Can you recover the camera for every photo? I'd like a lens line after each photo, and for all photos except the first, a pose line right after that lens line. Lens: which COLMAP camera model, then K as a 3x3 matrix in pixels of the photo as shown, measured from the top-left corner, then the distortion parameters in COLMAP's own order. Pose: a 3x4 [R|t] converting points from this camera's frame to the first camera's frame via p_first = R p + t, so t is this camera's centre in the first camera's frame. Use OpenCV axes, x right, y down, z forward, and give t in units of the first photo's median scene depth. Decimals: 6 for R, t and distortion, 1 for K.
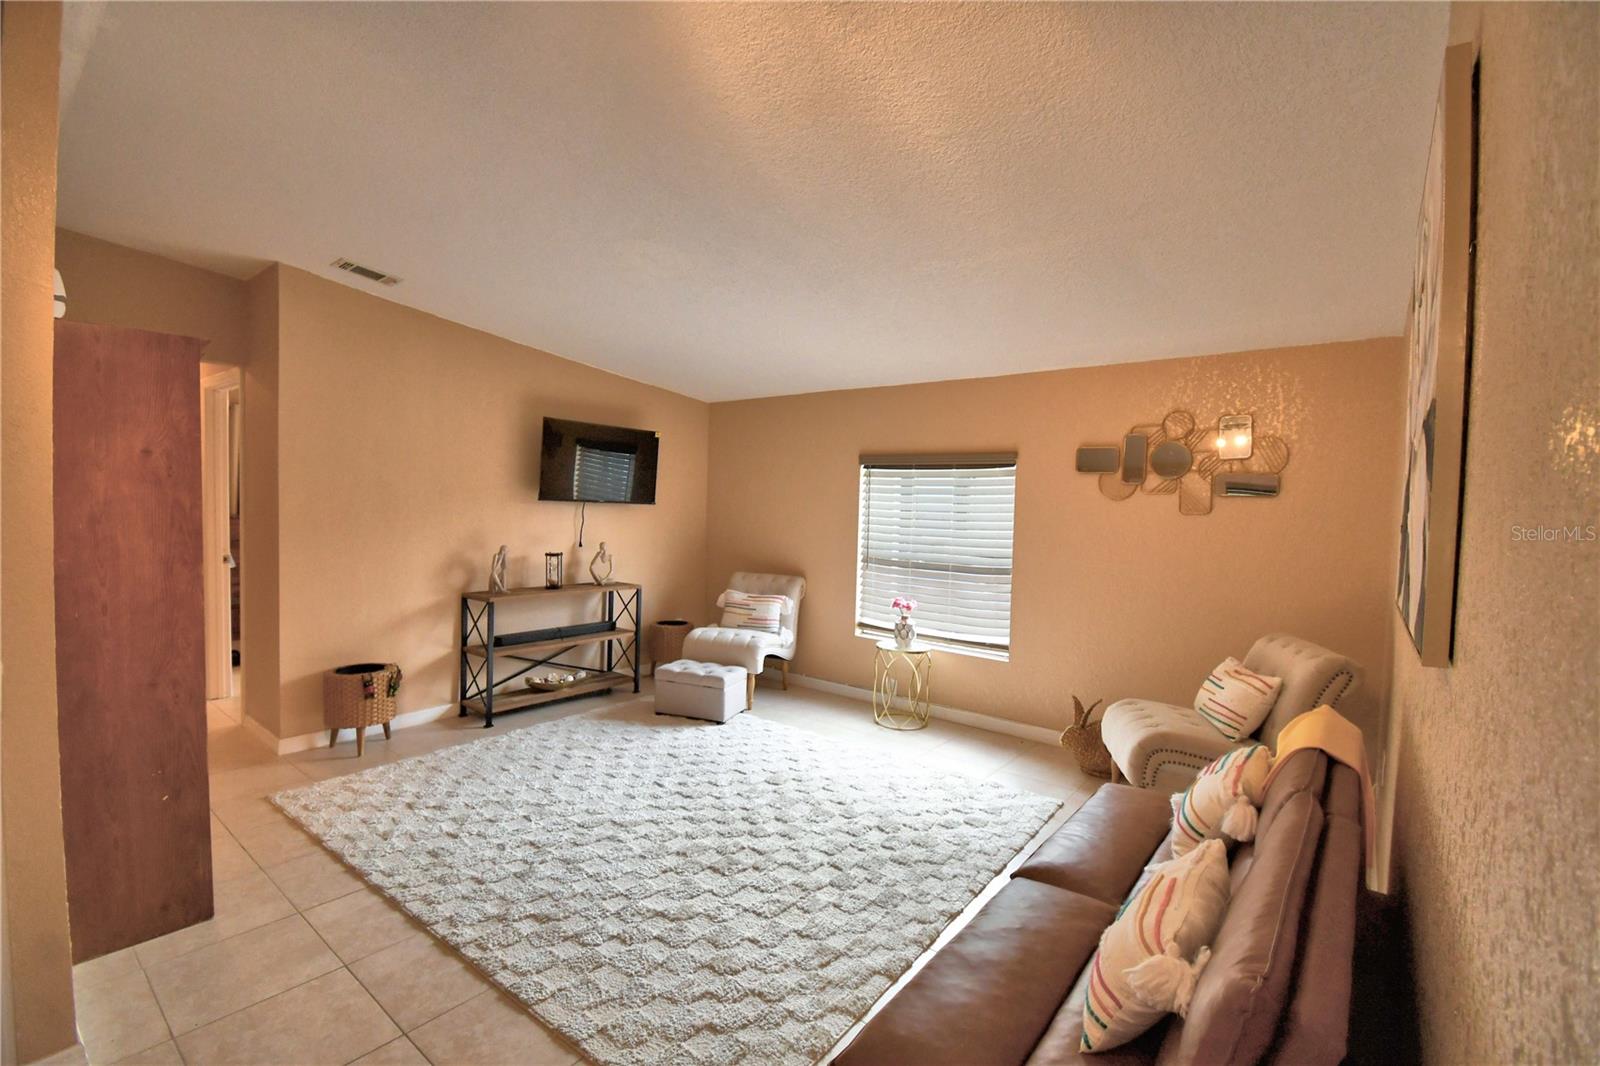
lens RADIAL K [[705.3, 0, 793.3], [0, 705.3, 531.3], [0, 0, 1]] dist [0.022400, -0.026660]
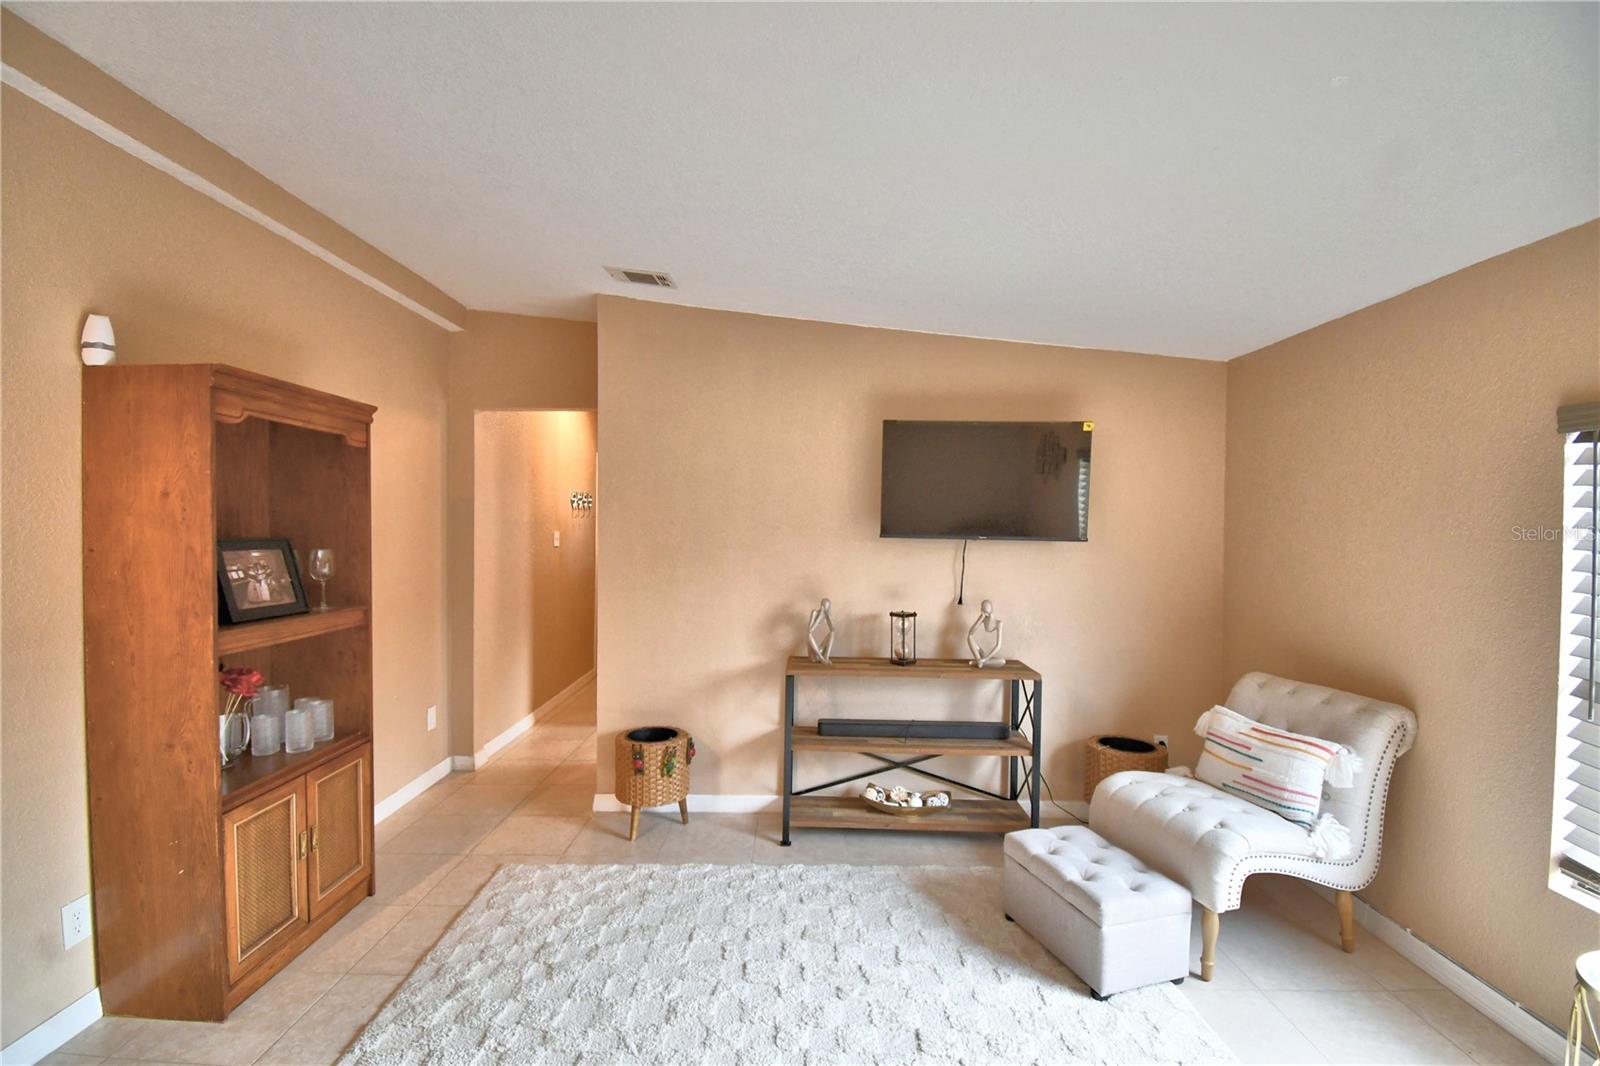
lens RADIAL K [[705.3, 0, 793.3], [0, 705.3, 531.3], [0, 0, 1]] dist [0.022400, -0.026660]
pose [[0.611002, -0.014565, -0.791495, 0.156235], [-0.023055, 0.999079, -0.036182, -0.022978], [0.791294, 0.040355, 0.610103, 0.519203]]
